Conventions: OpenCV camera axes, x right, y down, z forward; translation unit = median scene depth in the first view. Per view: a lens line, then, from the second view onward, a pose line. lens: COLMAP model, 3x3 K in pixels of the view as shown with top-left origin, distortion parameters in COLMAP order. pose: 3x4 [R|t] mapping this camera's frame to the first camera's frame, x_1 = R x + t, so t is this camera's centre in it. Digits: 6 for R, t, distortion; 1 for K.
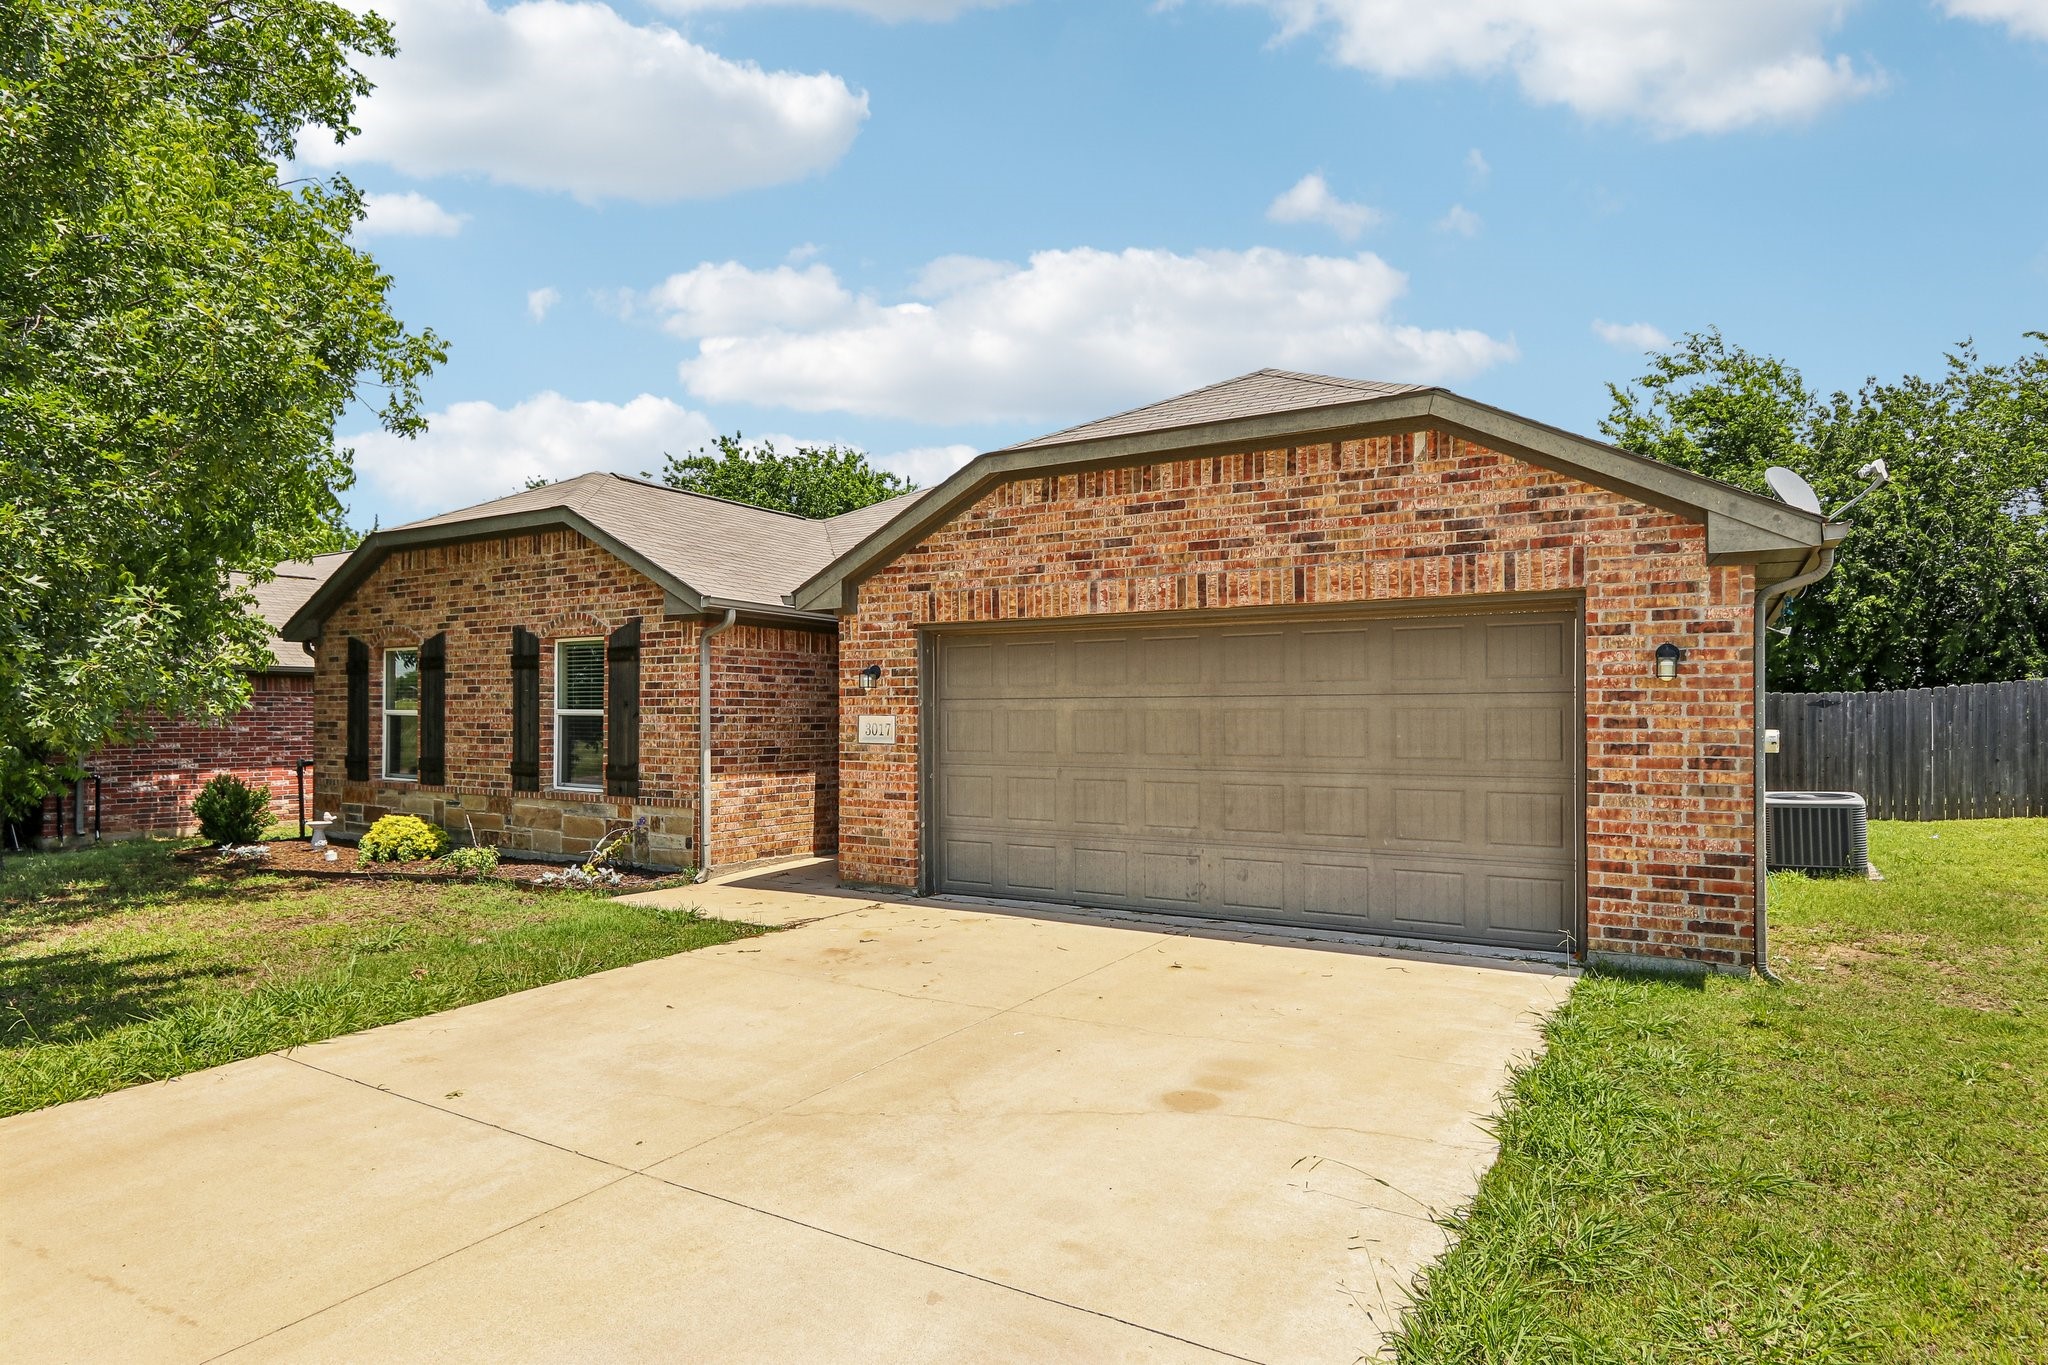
lens RADIAL K [[1117.6, 0, 1023.8], [0, 1117.6, 702.9], [0, 0, 1]] dist [-0.011459, 0.006647]
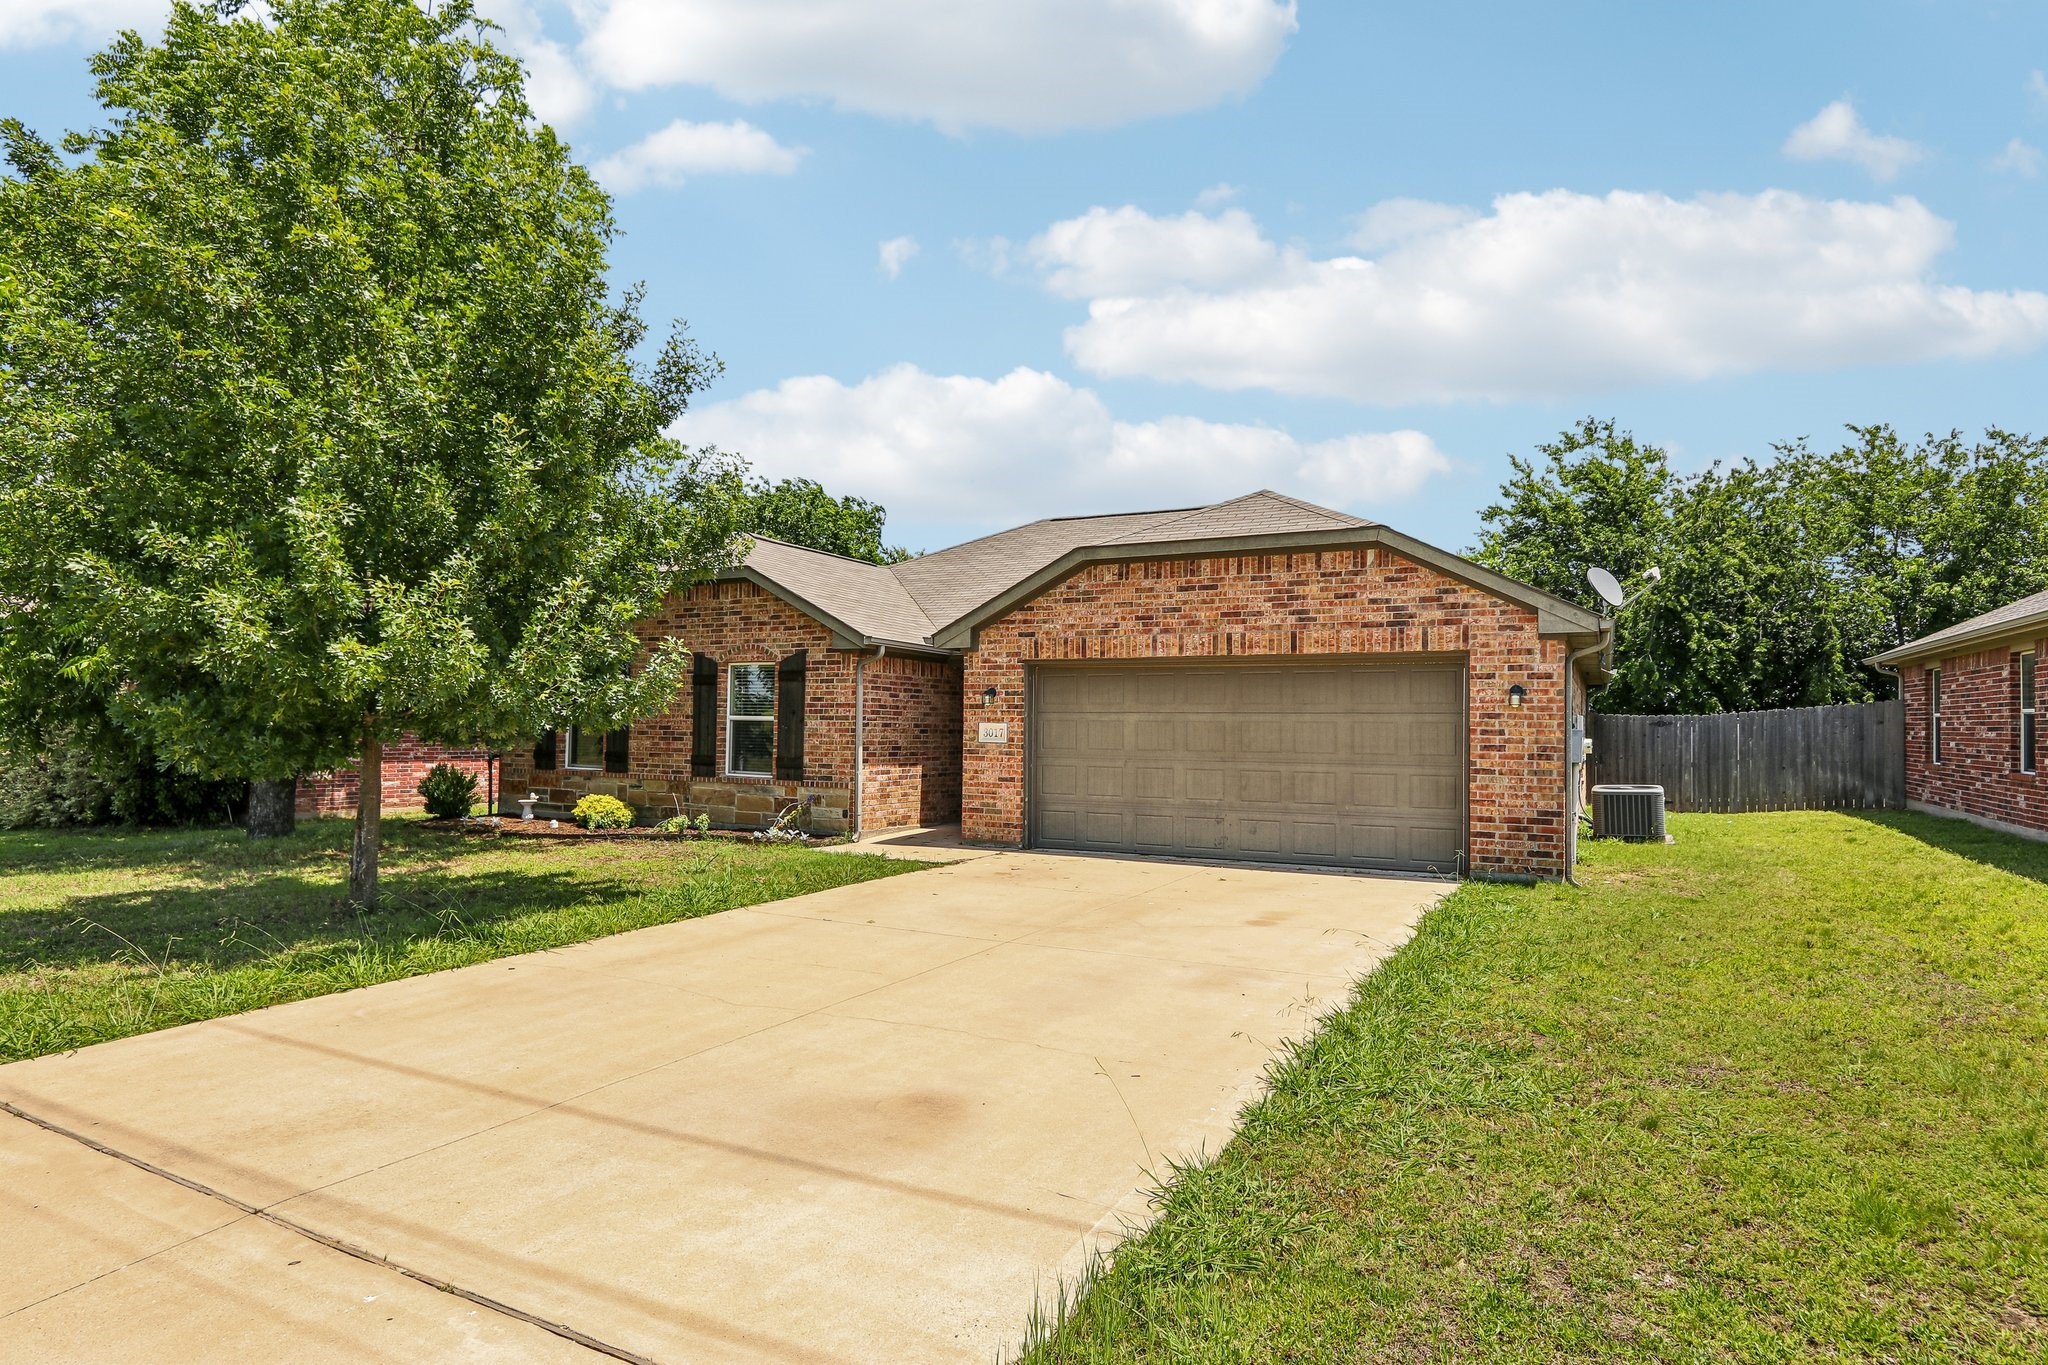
lens RADIAL K [[1117.6, 0, 1025.2], [0, 1117.6, 691.8], [0, 0, 1]] dist [-0.011459, 0.006647]
pose [[0.997908, 0.014458, 0.063012, -0.163692], [-0.013103, 0.999675, -0.021866, 0.001925], [-0.063308, 0.020995, 0.997773, -0.387112]]
